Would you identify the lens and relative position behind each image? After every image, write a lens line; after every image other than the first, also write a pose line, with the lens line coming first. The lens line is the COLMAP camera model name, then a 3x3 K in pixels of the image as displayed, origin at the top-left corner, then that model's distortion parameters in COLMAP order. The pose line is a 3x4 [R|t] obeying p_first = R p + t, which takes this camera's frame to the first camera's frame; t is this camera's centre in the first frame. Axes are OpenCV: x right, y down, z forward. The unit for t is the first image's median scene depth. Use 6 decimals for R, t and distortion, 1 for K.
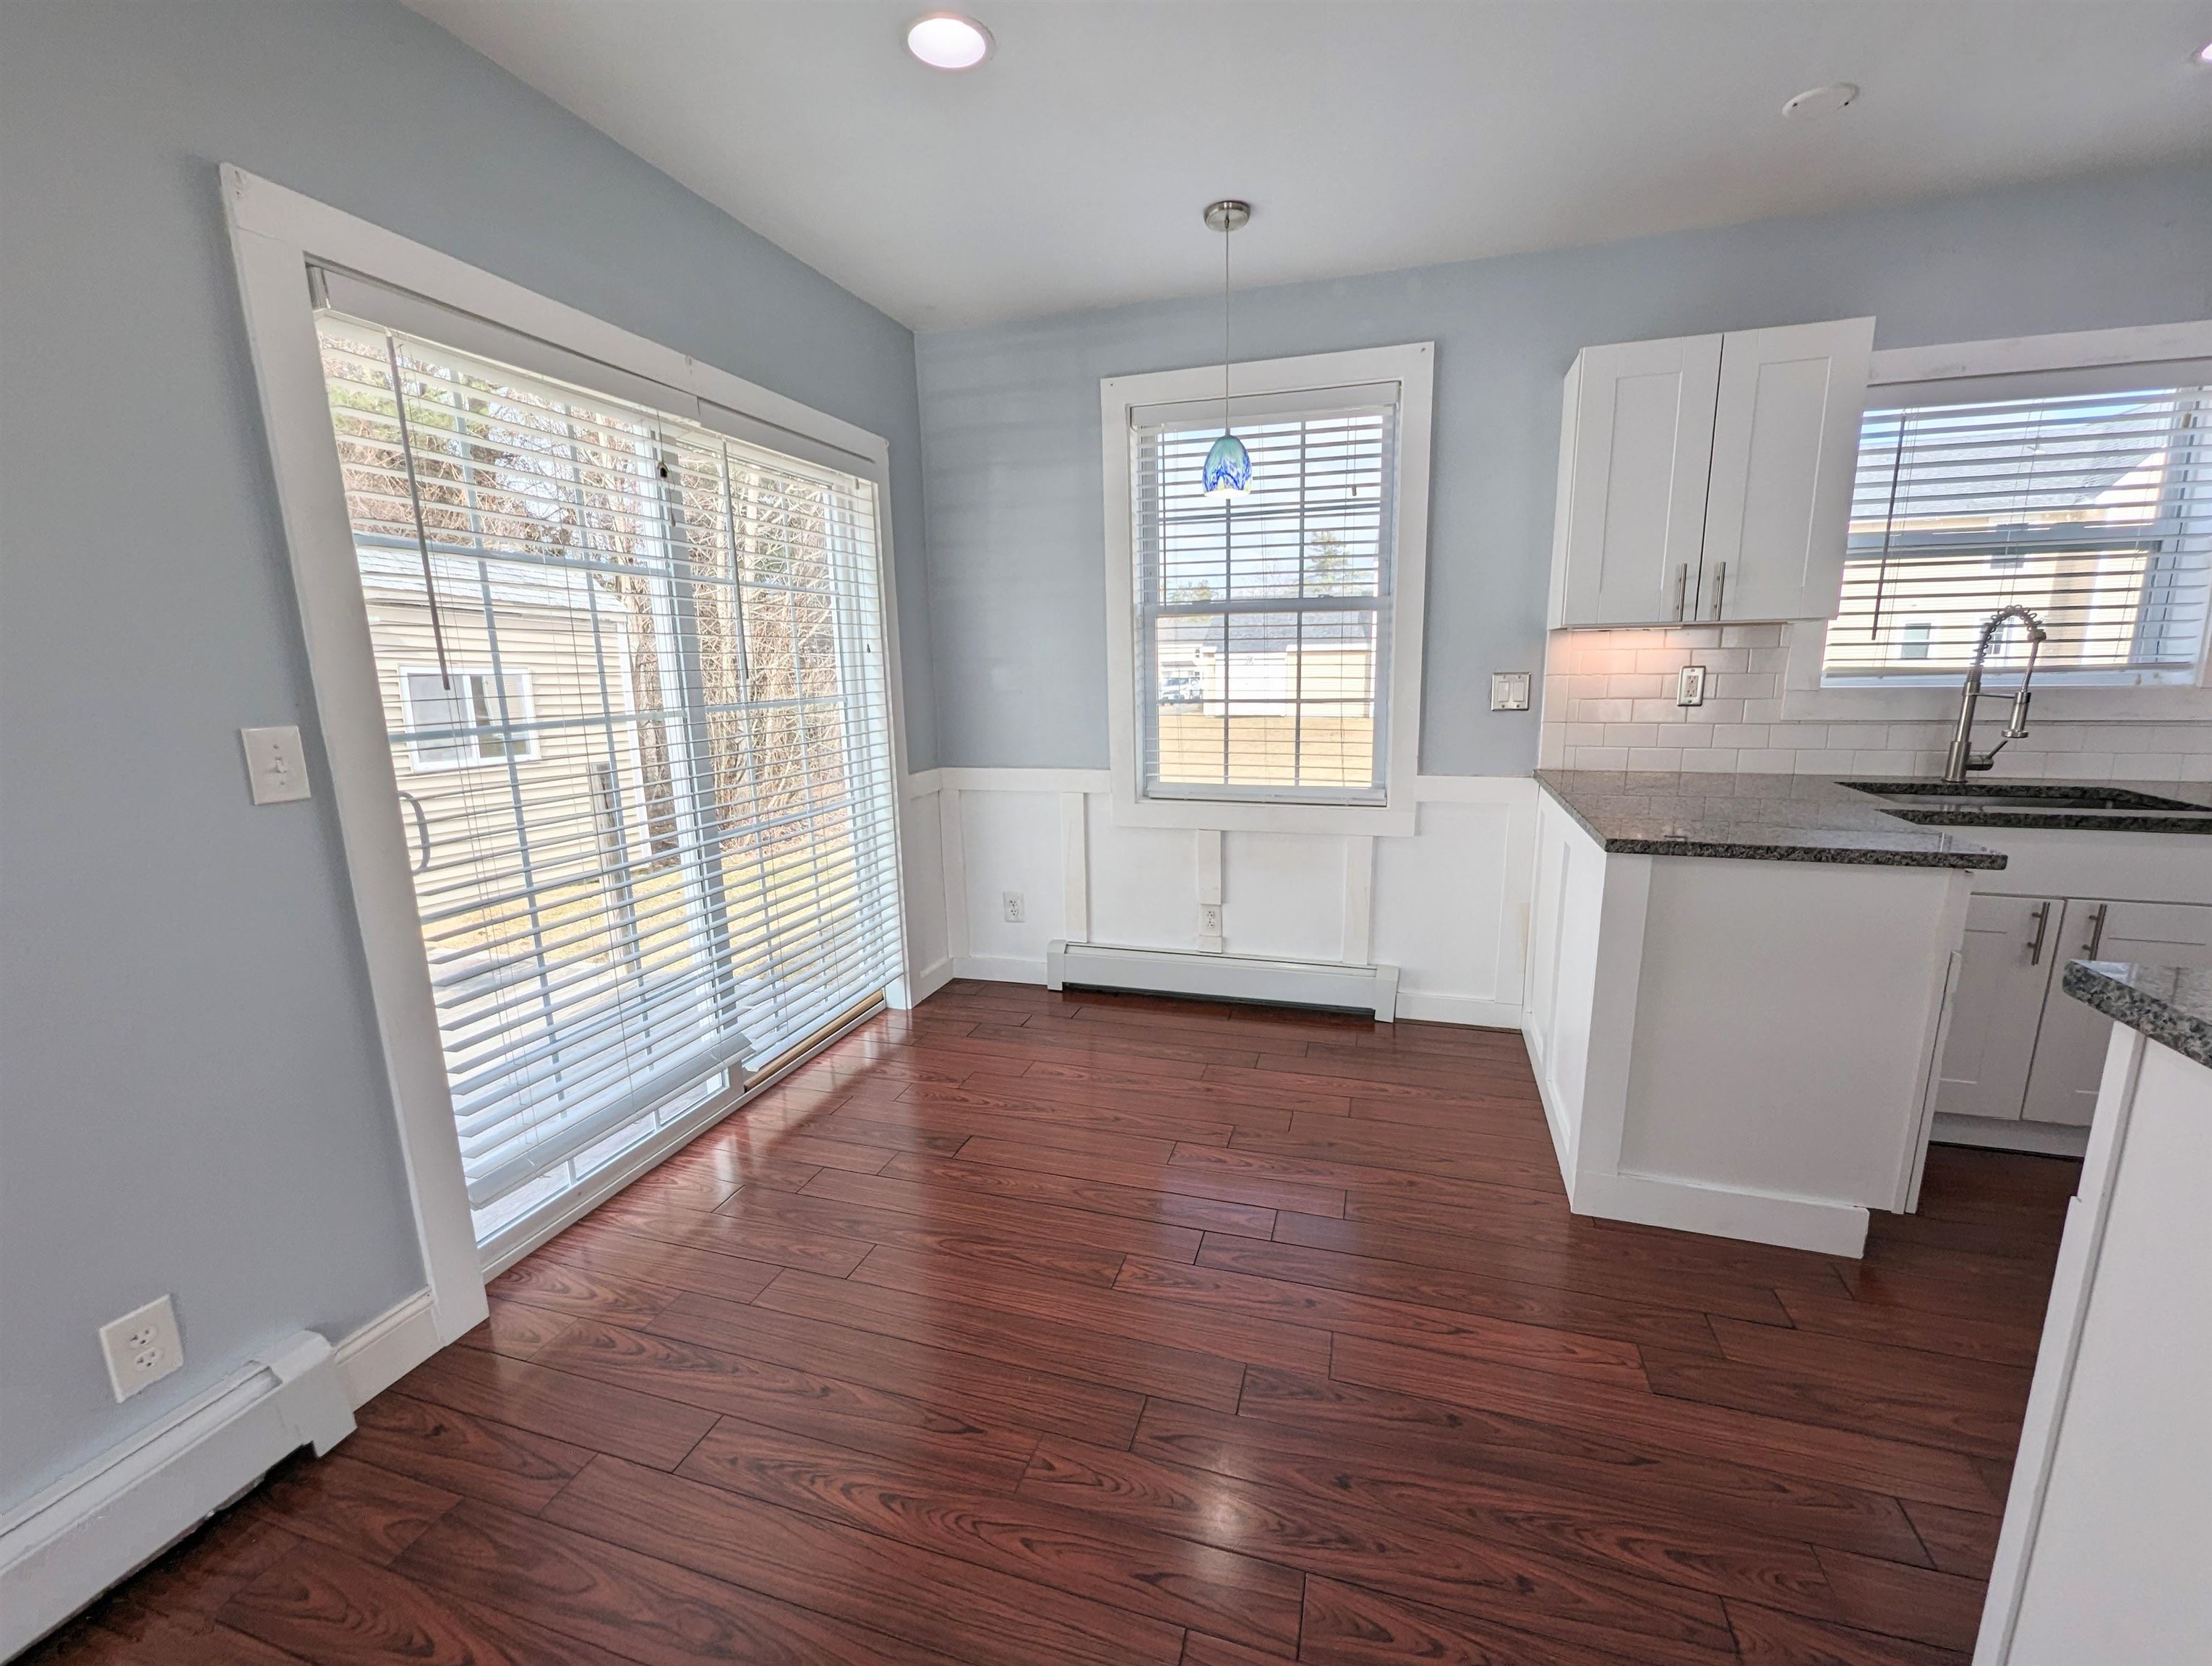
lens RADIAL K [[918.4, 0, 1111.5], [0, 918.4, 841.6], [0, 0, 1]] dist [0.001290, -0.000992]
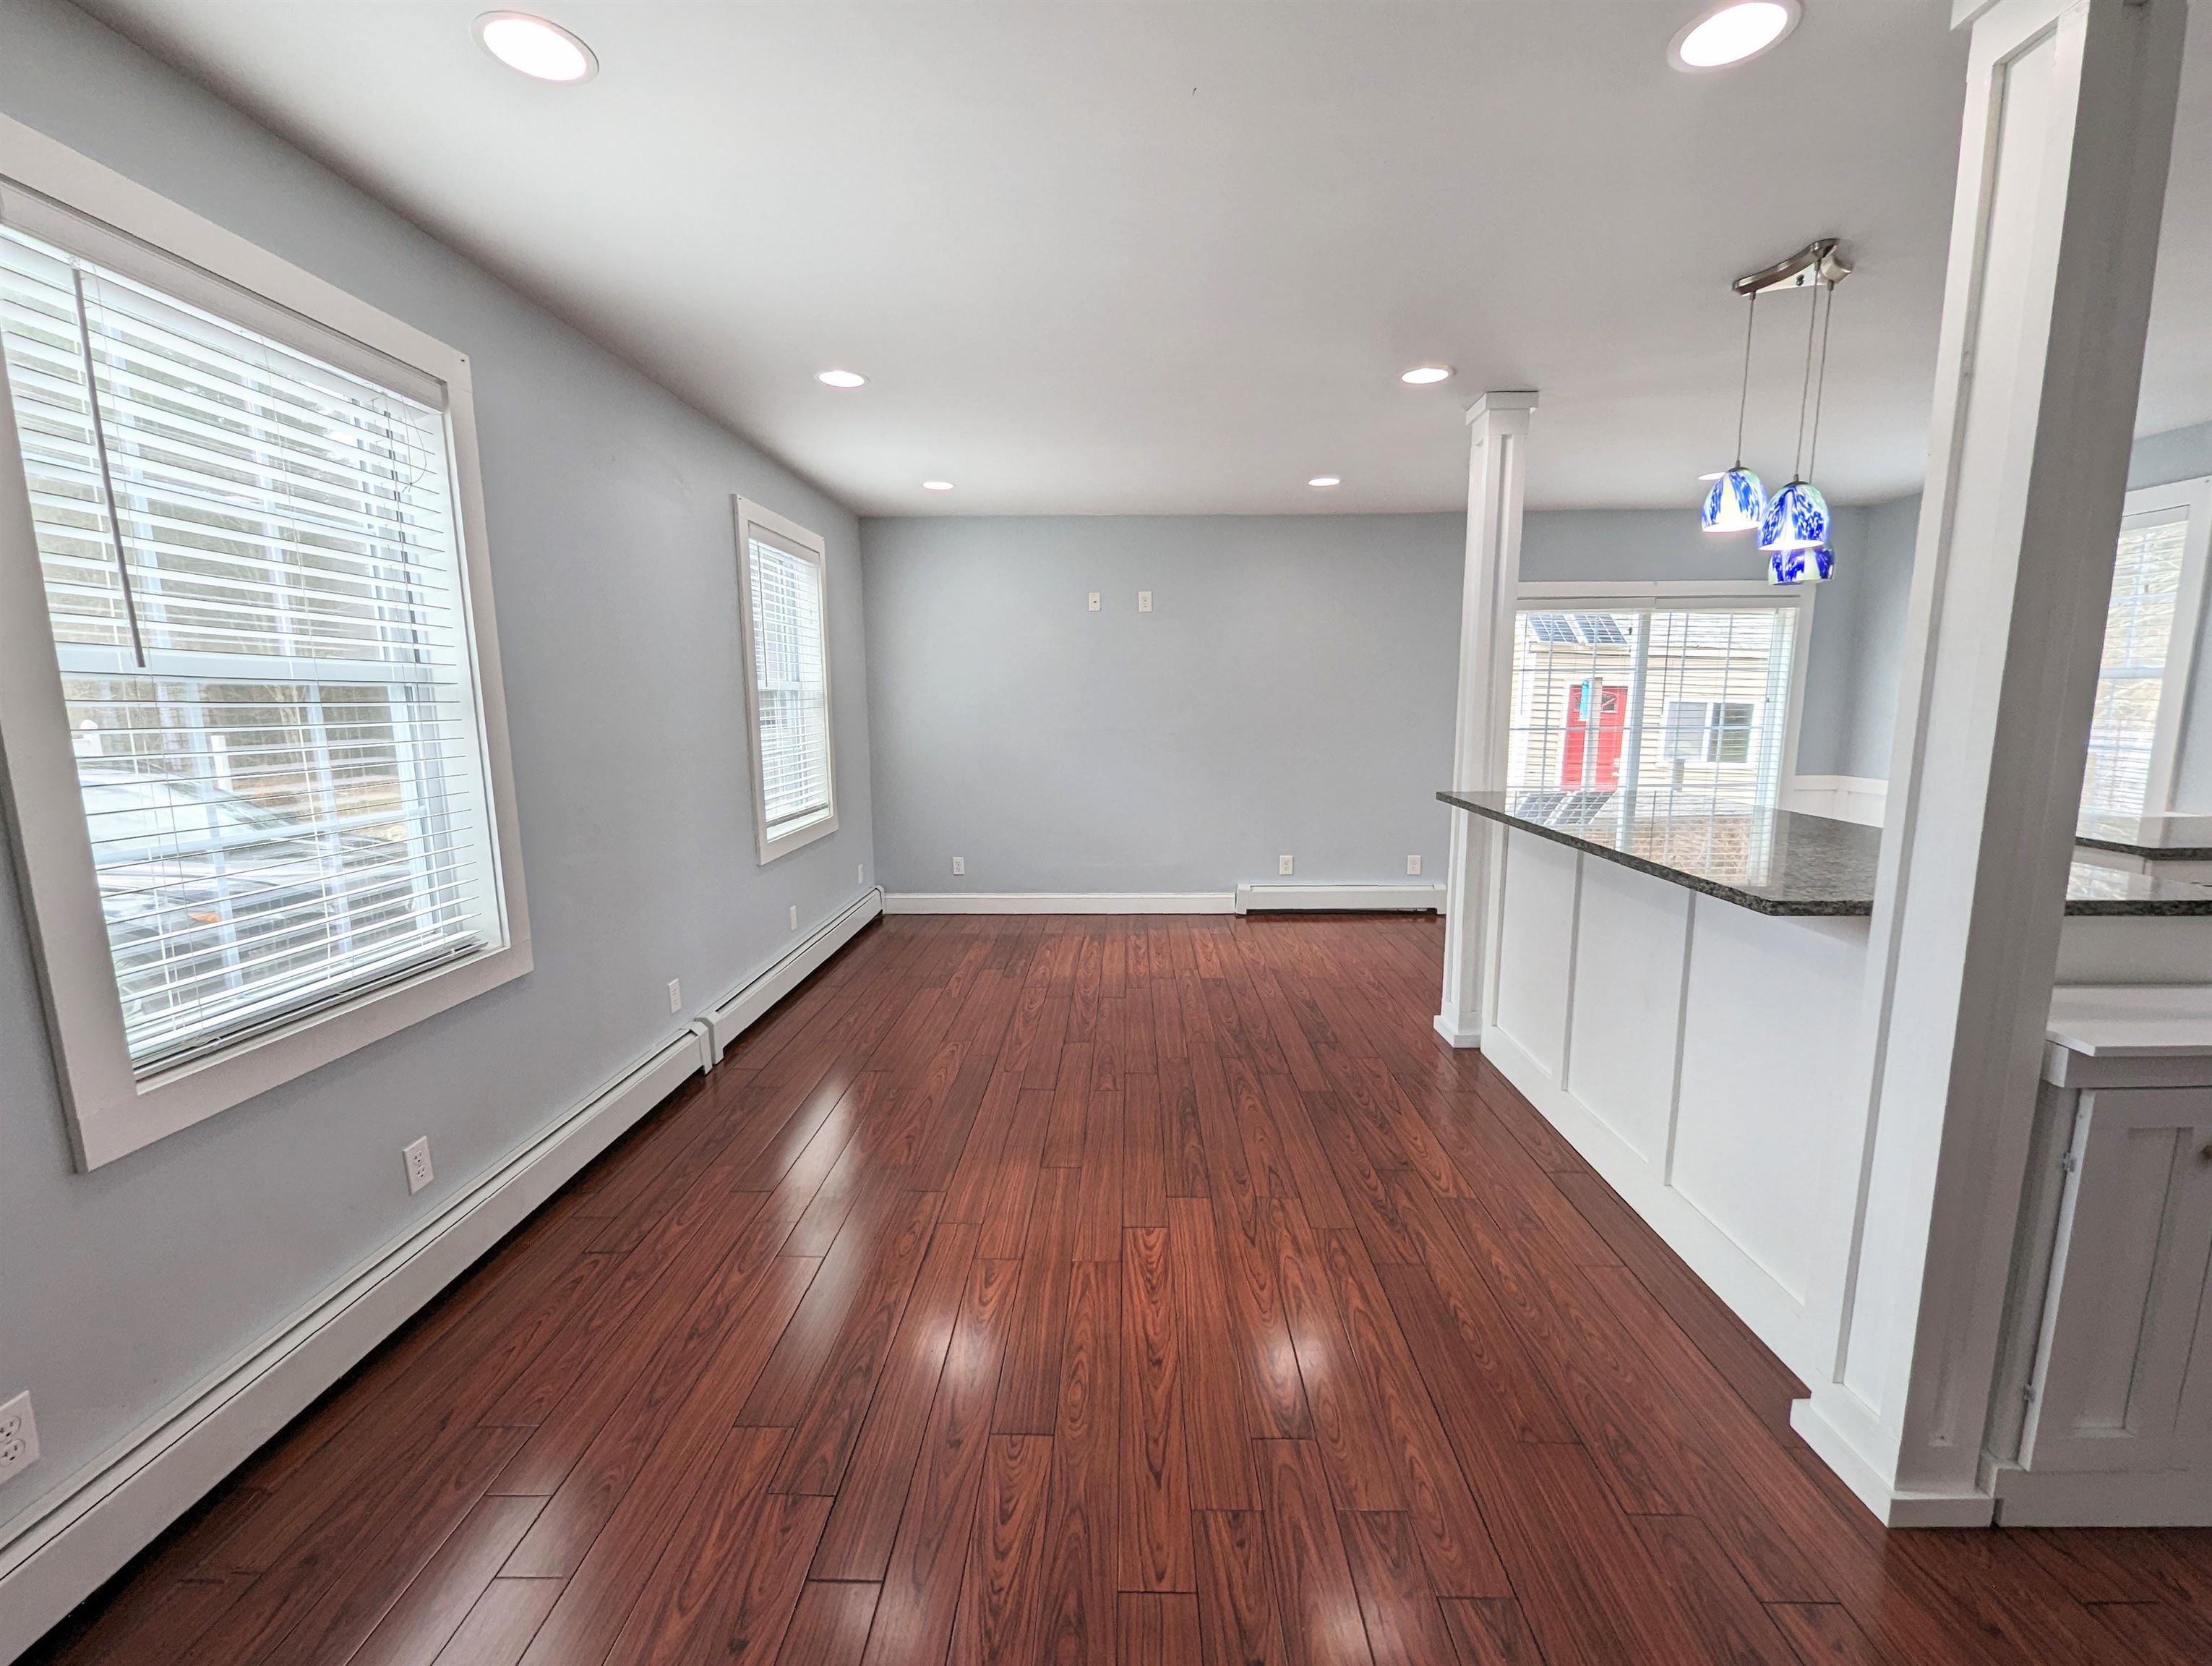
lens RADIAL K [[918.4, 0, 1110.4], [0, 918.4, 837.9], [0, 0, 1]] dist [0.001290, -0.000992]
pose [[0.271620, 0.162920, -0.948514, 1.296955], [-0.187763, 0.975599, 0.113803, 0.103399], [0.943911, 0.147185, 0.295583, -0.808056]]
